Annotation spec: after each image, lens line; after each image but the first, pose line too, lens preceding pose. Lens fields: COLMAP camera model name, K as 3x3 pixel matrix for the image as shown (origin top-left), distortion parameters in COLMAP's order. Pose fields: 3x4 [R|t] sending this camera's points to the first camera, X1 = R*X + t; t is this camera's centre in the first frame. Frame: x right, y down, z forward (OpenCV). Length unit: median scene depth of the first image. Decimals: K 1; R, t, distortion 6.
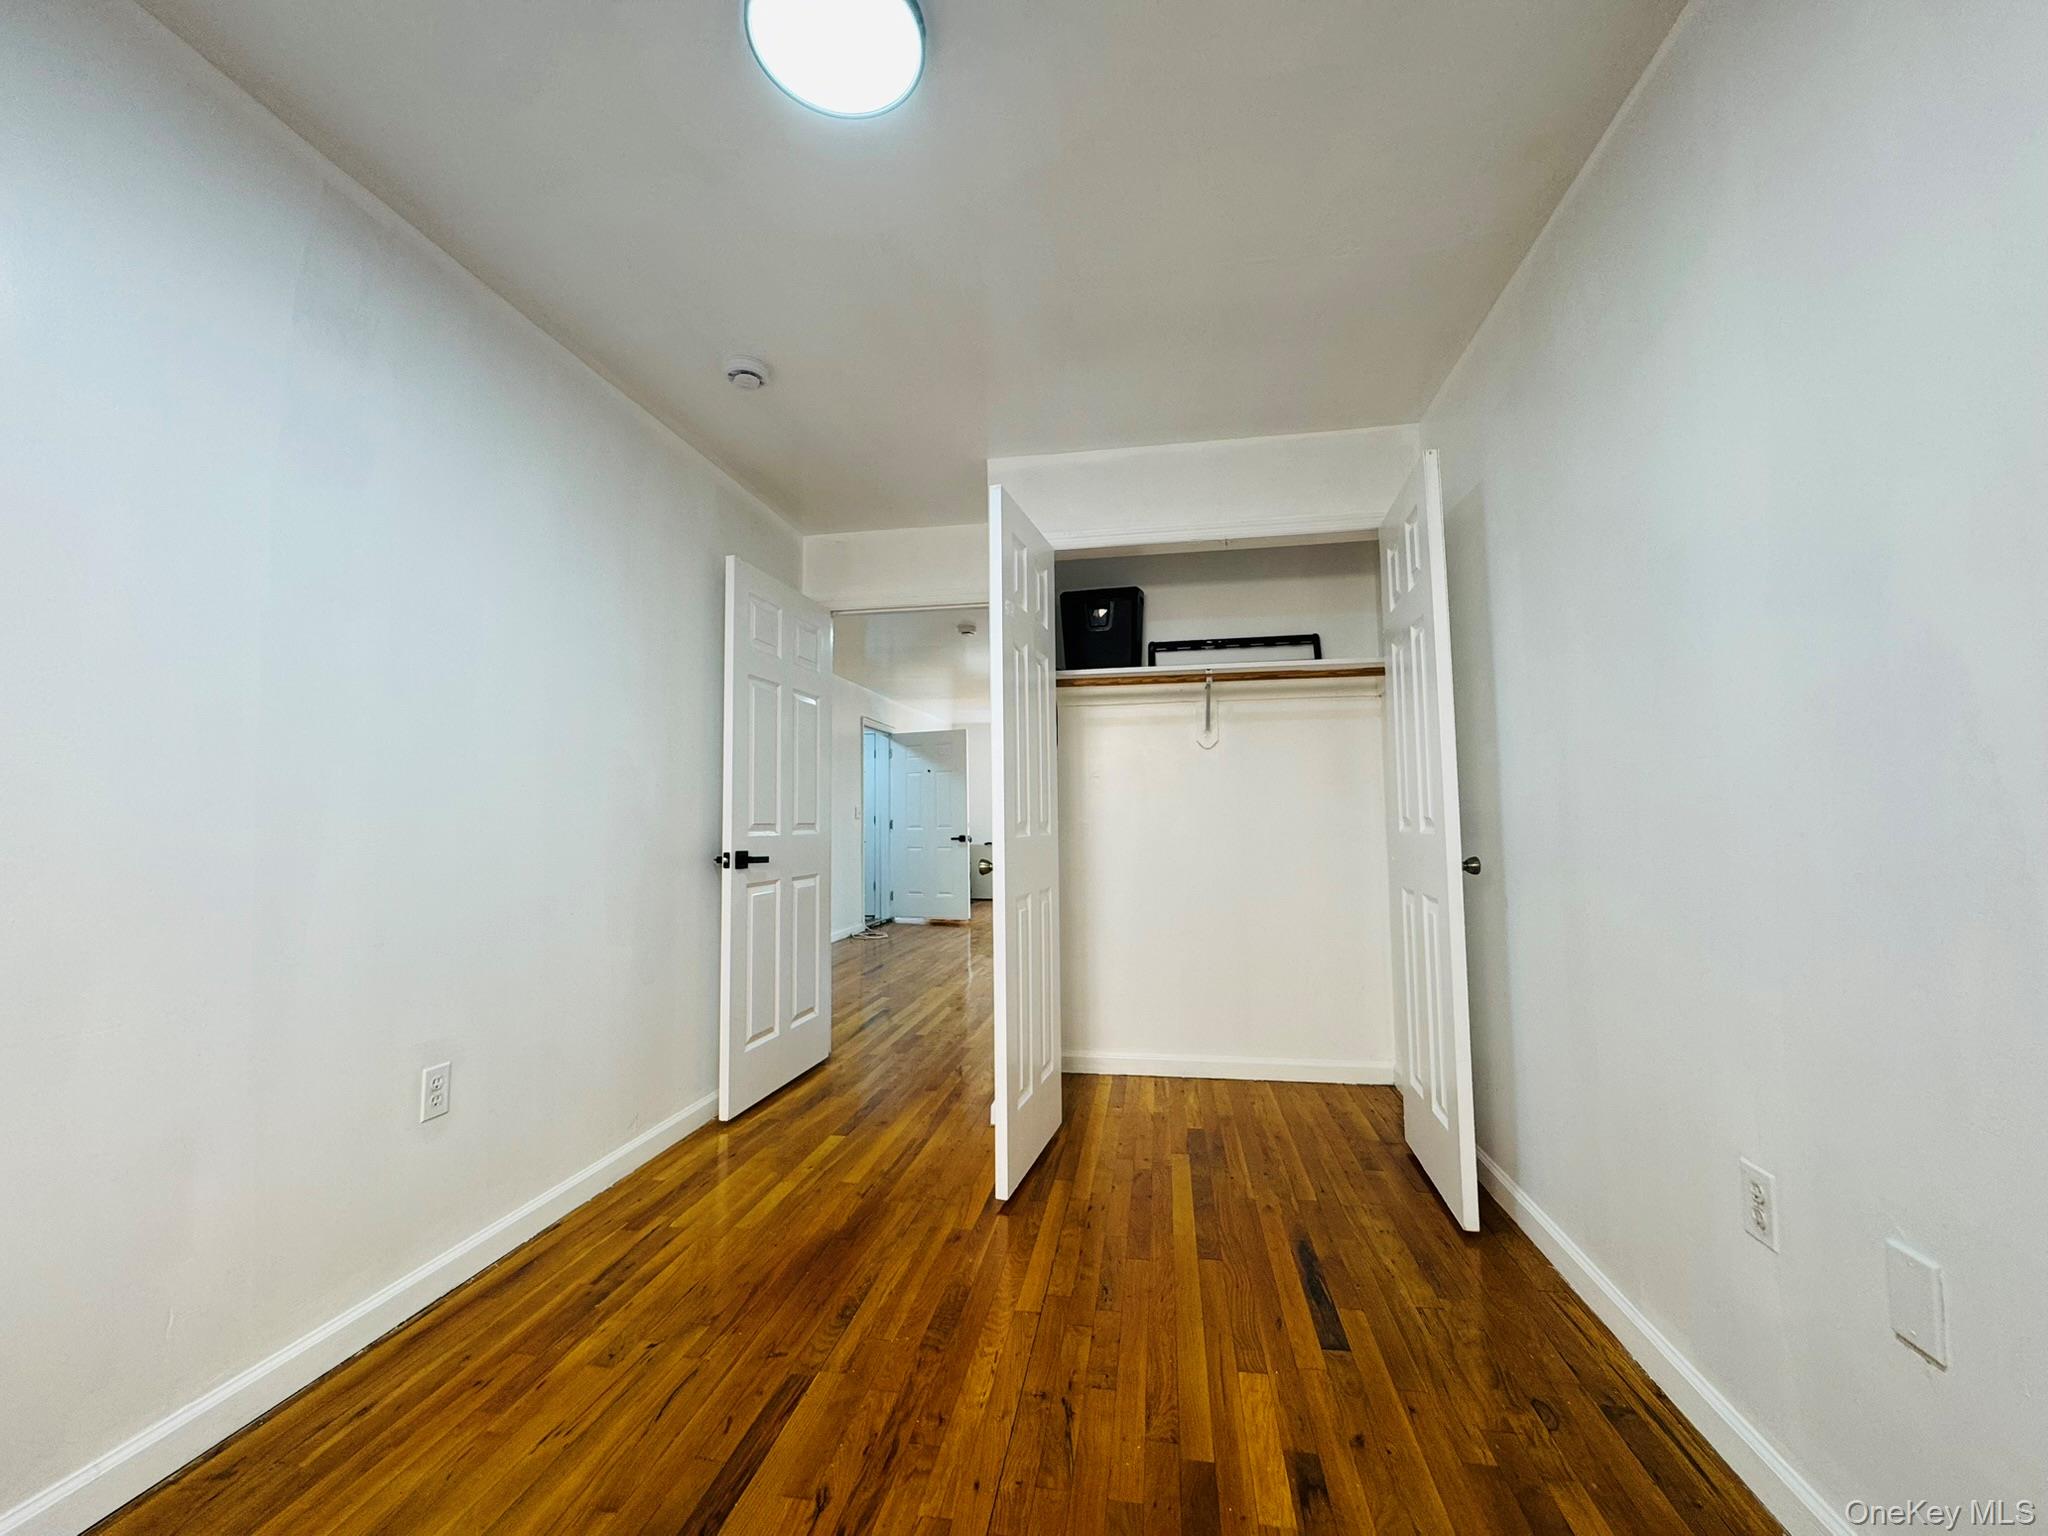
lens RADIAL K [[817.5, 0, 1033.4], [0, 817.5, 765.3], [0, 0, 1]] dist [-0.002280, -0.000142]
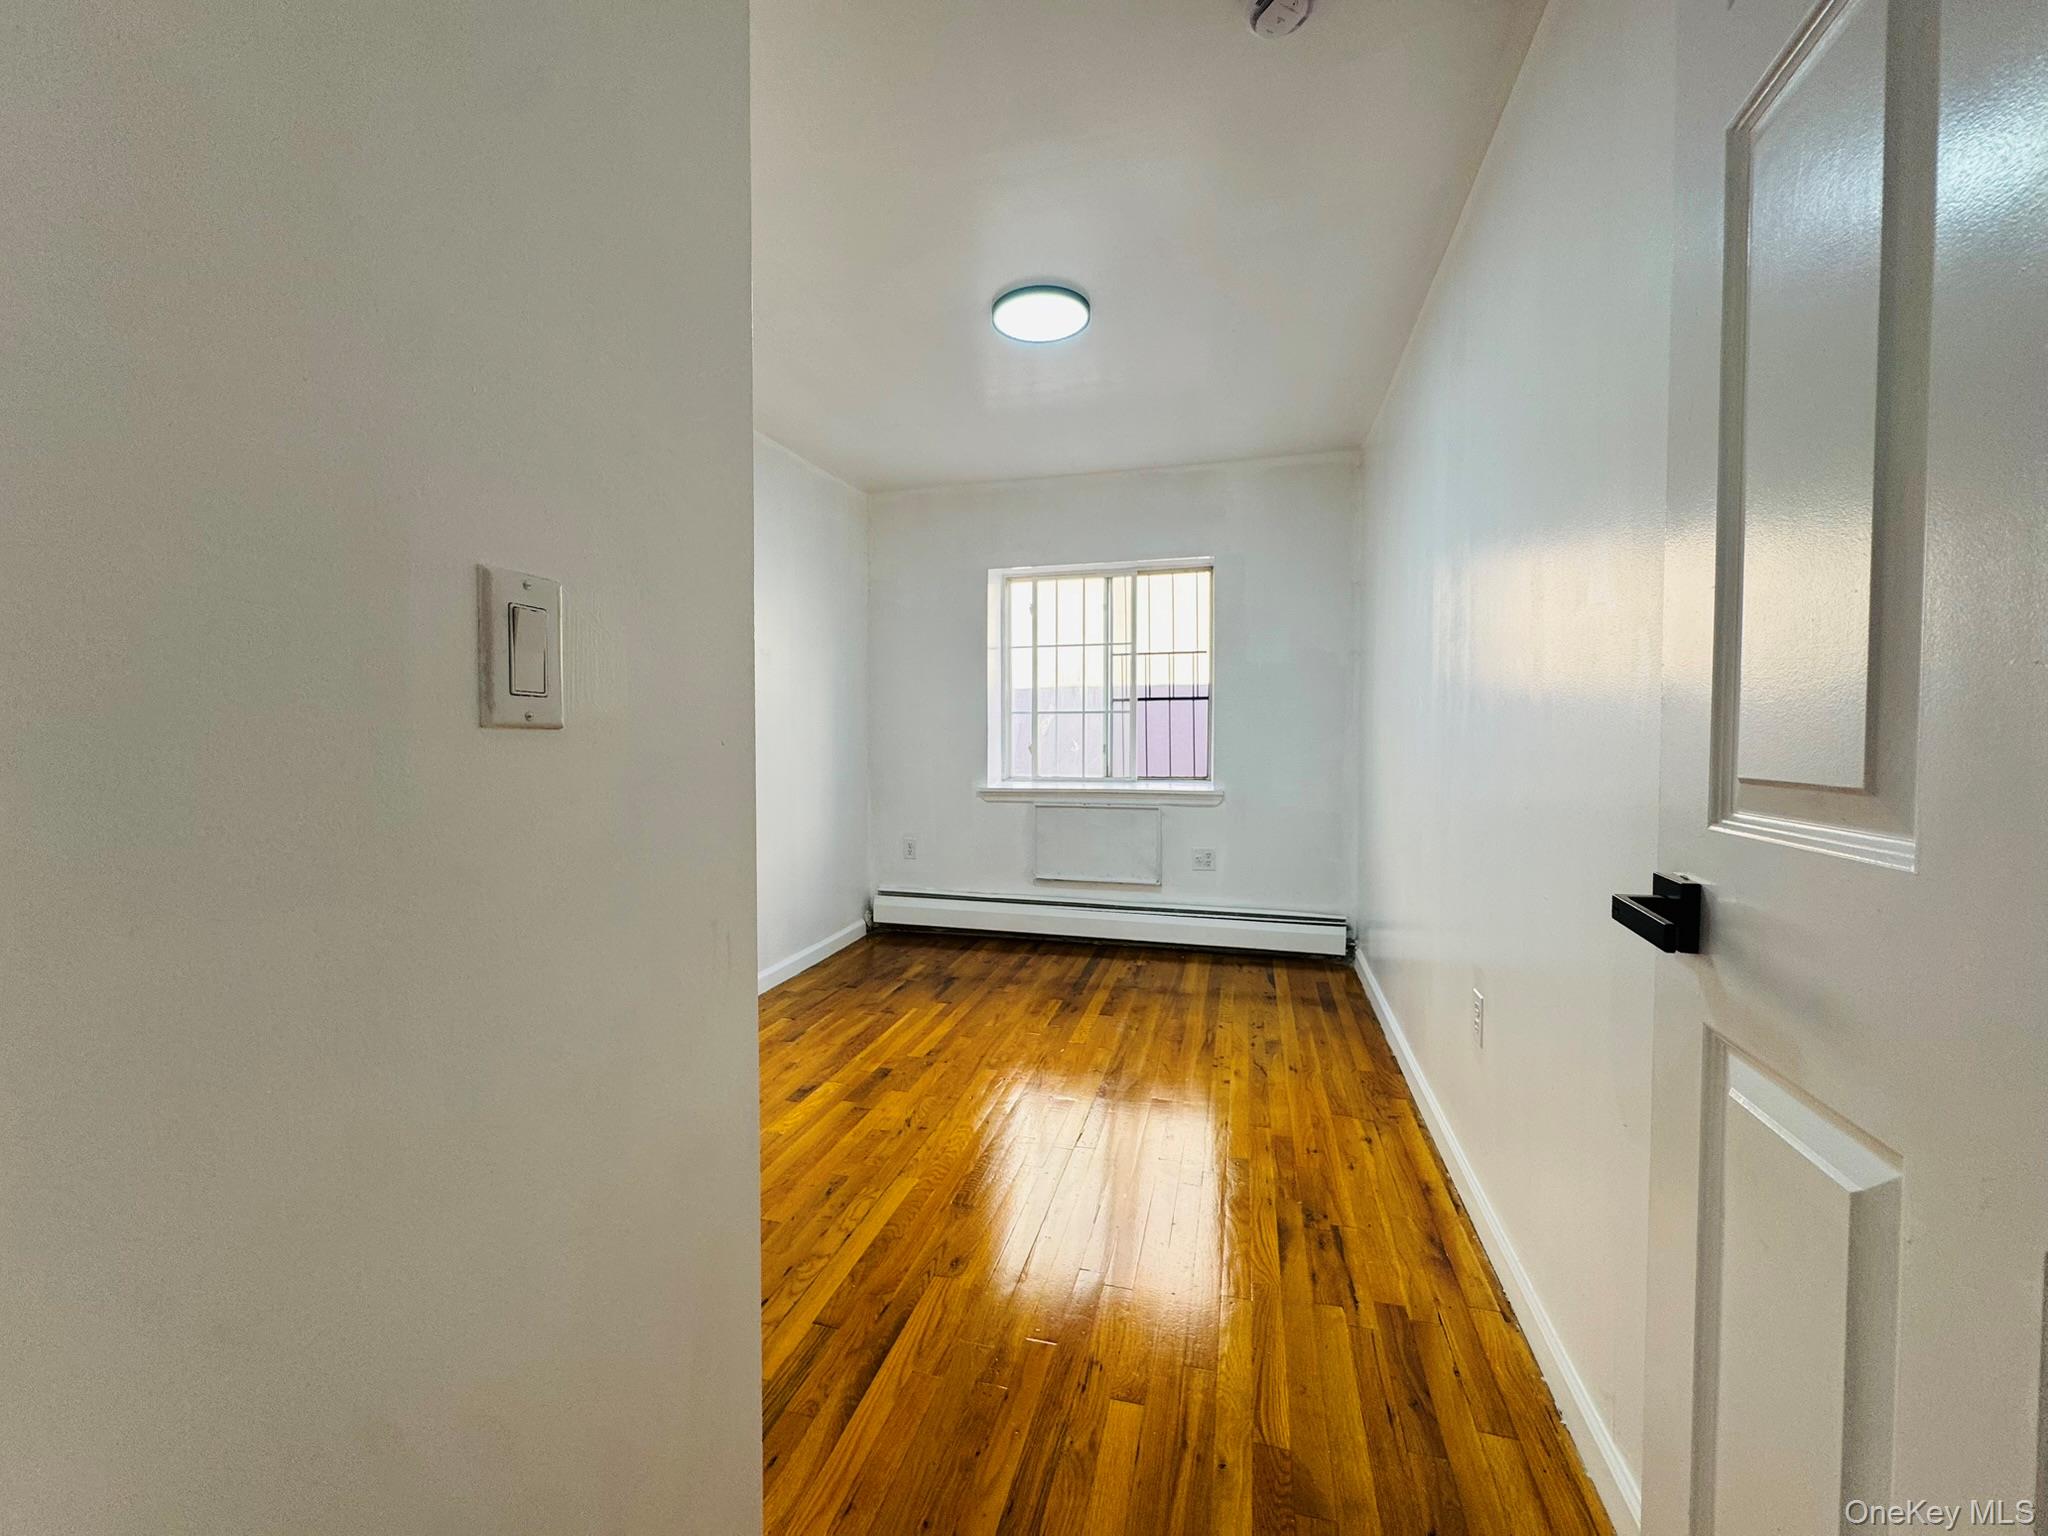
lens RADIAL K [[915.9, 0, 1024.0], [0, 915.9, 768.0], [0, 0, 1]] dist [-0.001213, -0.000012]
pose [[-0.993331, 0.007760, 0.115034, -0.234856], [0.002894, 0.999096, -0.042414, 0.106838], [-0.115260, -0.041798, -0.992456, 1.660300]]
